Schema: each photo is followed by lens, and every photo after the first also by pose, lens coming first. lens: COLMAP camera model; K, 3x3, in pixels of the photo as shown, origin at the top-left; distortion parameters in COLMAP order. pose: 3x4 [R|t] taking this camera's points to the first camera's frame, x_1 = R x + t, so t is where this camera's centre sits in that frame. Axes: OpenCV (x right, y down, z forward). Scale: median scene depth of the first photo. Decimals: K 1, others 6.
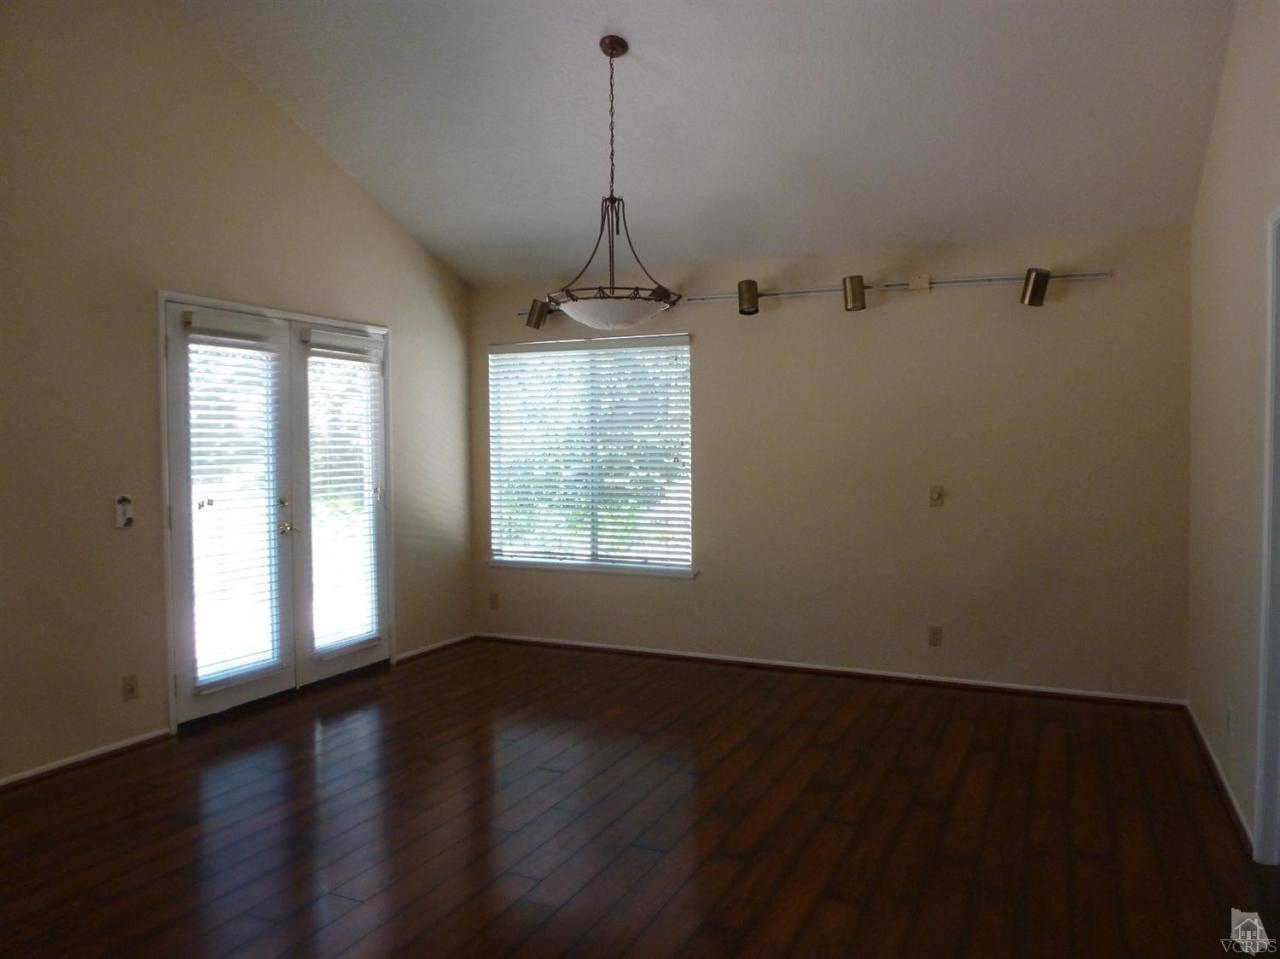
lens RADIAL K [[927.3, 0, 634.2], [0, 927.3, 483.4], [0, 0, 1]] dist [-0.052603, 0.017721]
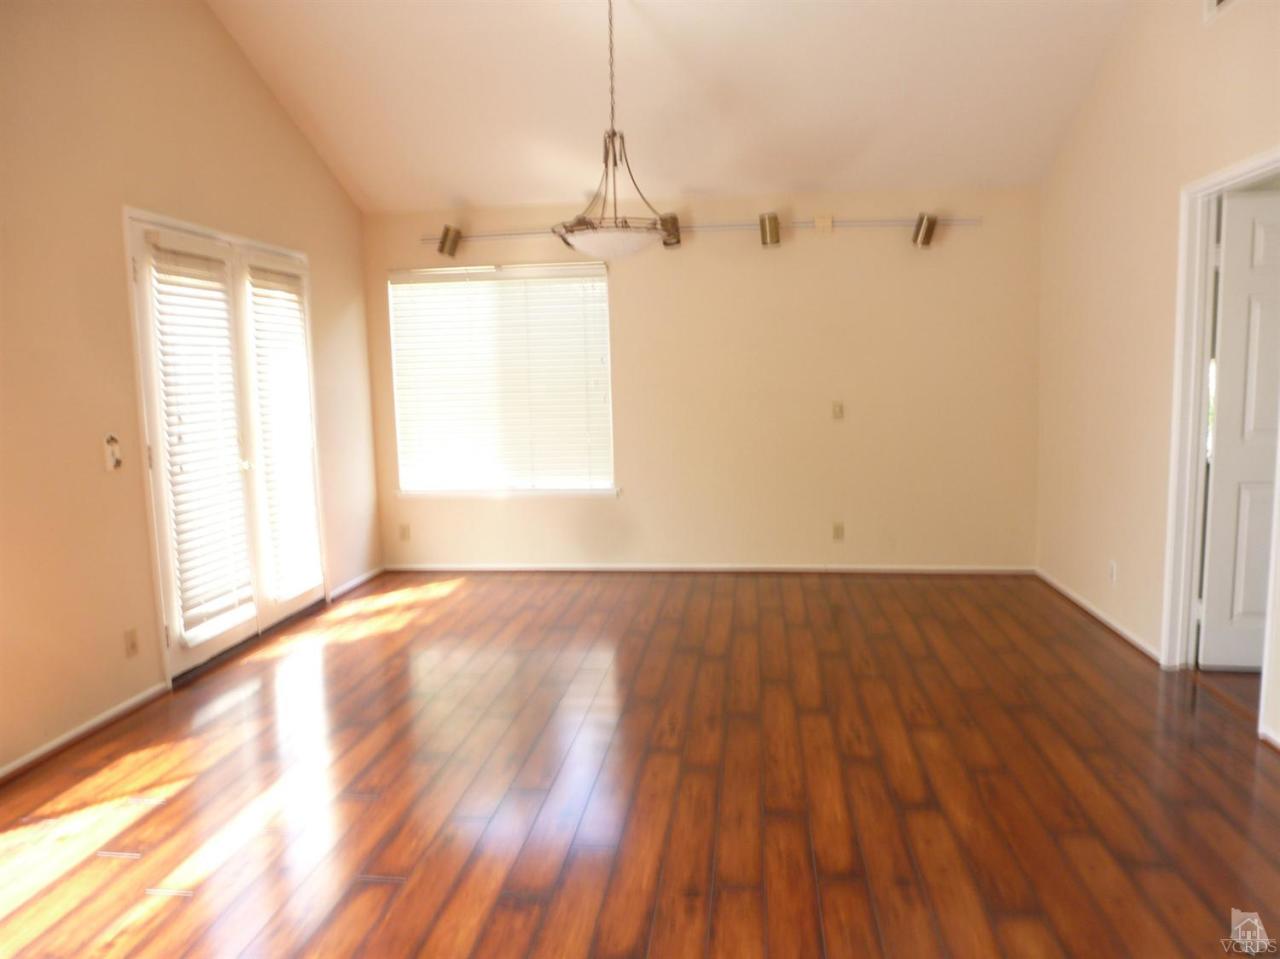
lens RADIAL K [[927.3, 0, 640.8], [0, 927.3, 486.8], [0, 0, 1]] dist [-0.052603, 0.017721]
pose [[0.948036, -0.057332, 0.312954, -0.296963], [0.034058, 0.996266, 0.079339, 0.009300], [-0.316334, -0.064558, 0.946449, -0.022796]]
